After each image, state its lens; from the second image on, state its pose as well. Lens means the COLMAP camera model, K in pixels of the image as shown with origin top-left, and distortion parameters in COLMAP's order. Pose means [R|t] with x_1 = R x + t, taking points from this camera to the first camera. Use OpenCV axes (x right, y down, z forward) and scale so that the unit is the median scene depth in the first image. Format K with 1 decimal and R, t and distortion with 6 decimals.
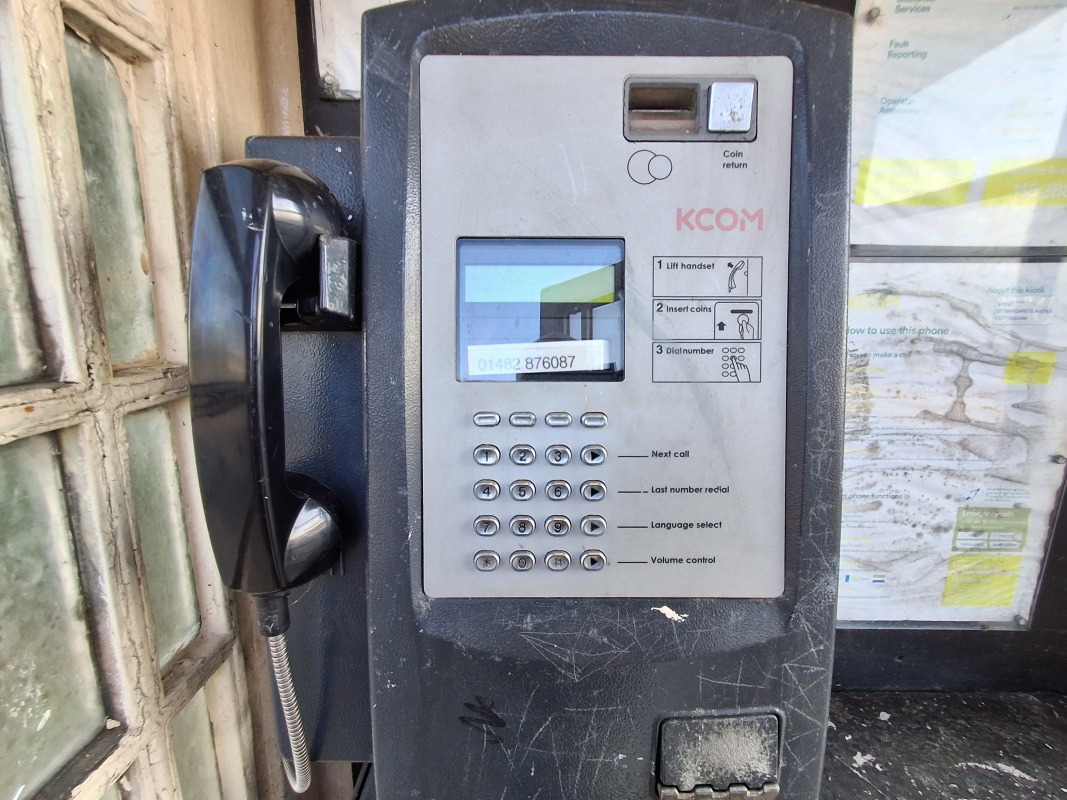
lens RADIAL K [[501.1, 0, 533.5], [0, 501.1, 400.0], [0, 0, 1]] dist [0.018550, 0.000628]
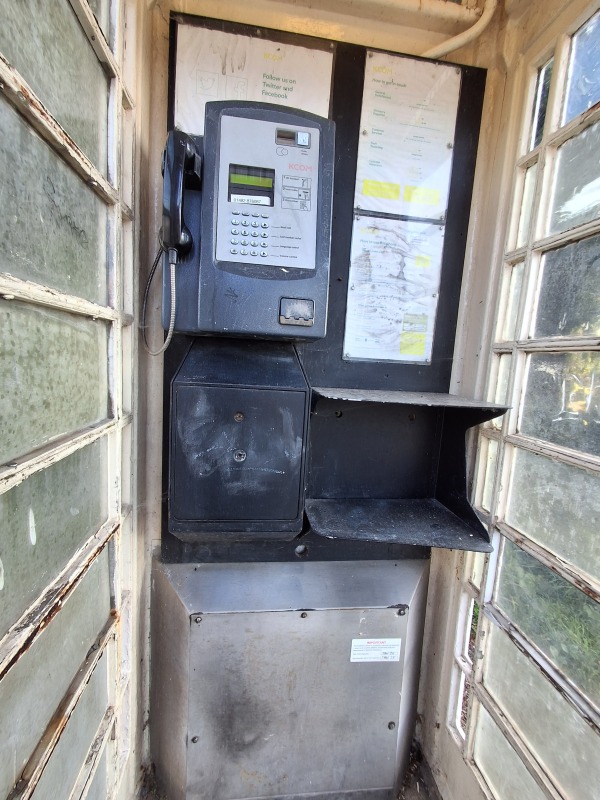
lens RADIAL K [[375.7, 0, 300.0], [0, 375.7, 400.0], [0, 0, 1]] dist [0.018550, 0.000628]
pose [[0.990226, 0.040190, 0.133558, 0.033691], [-0.030220, 0.996661, -0.075859, 0.919944], [-0.136161, 0.071081, 0.988133, -0.969765]]
